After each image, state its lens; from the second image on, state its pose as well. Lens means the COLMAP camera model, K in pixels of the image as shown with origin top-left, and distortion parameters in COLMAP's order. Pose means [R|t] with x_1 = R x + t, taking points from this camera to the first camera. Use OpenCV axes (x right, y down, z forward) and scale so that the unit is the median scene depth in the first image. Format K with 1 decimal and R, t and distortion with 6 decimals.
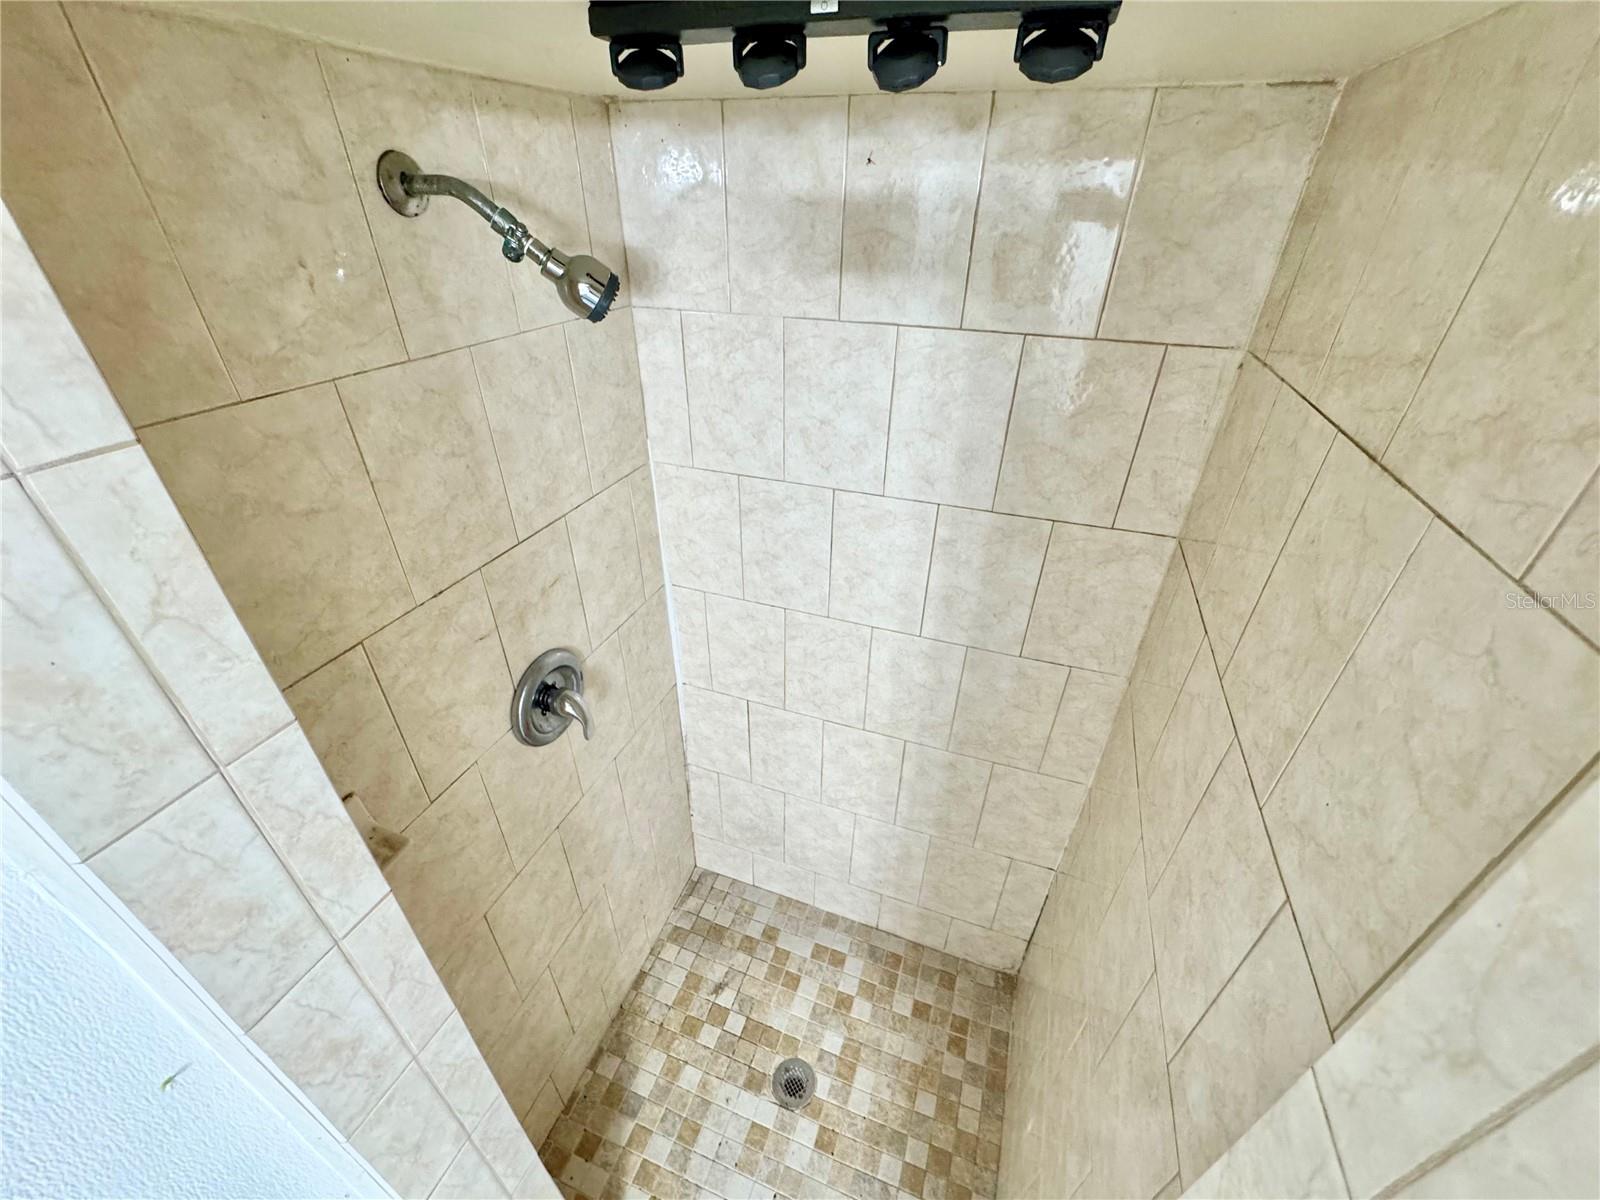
lens RADIAL K [[641.4, 0, 795.3], [0, 641.4, 602.8], [0, 0, 1]] dist [-0.004989, 0.001131]
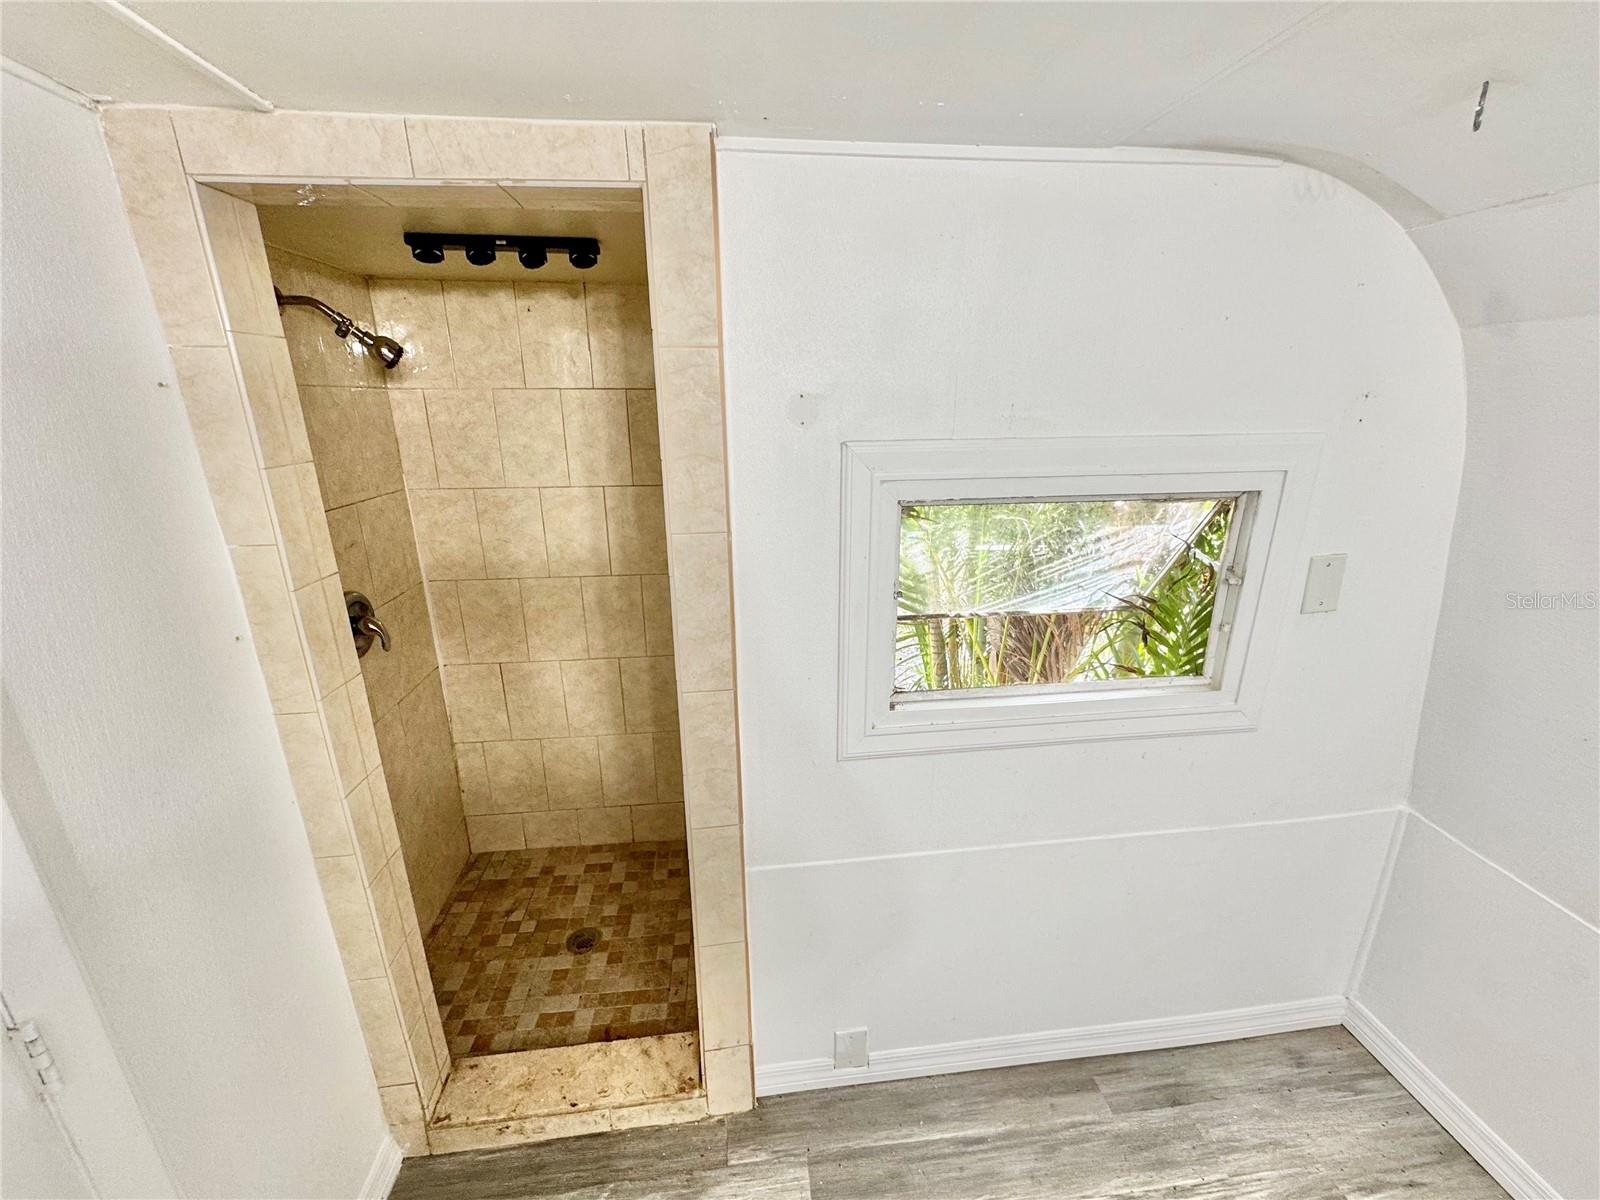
lens RADIAL K [[641.4, 0, 798.4], [0, 641.4, 602.2], [0, 0, 1]] dist [-0.004989, 0.001131]
pose [[0.896561, -0.141803, 0.419607, -0.062949], [0.244594, 0.948322, -0.202138, 0.501761], [-0.369258, 0.283862, 0.884913, -0.526091]]
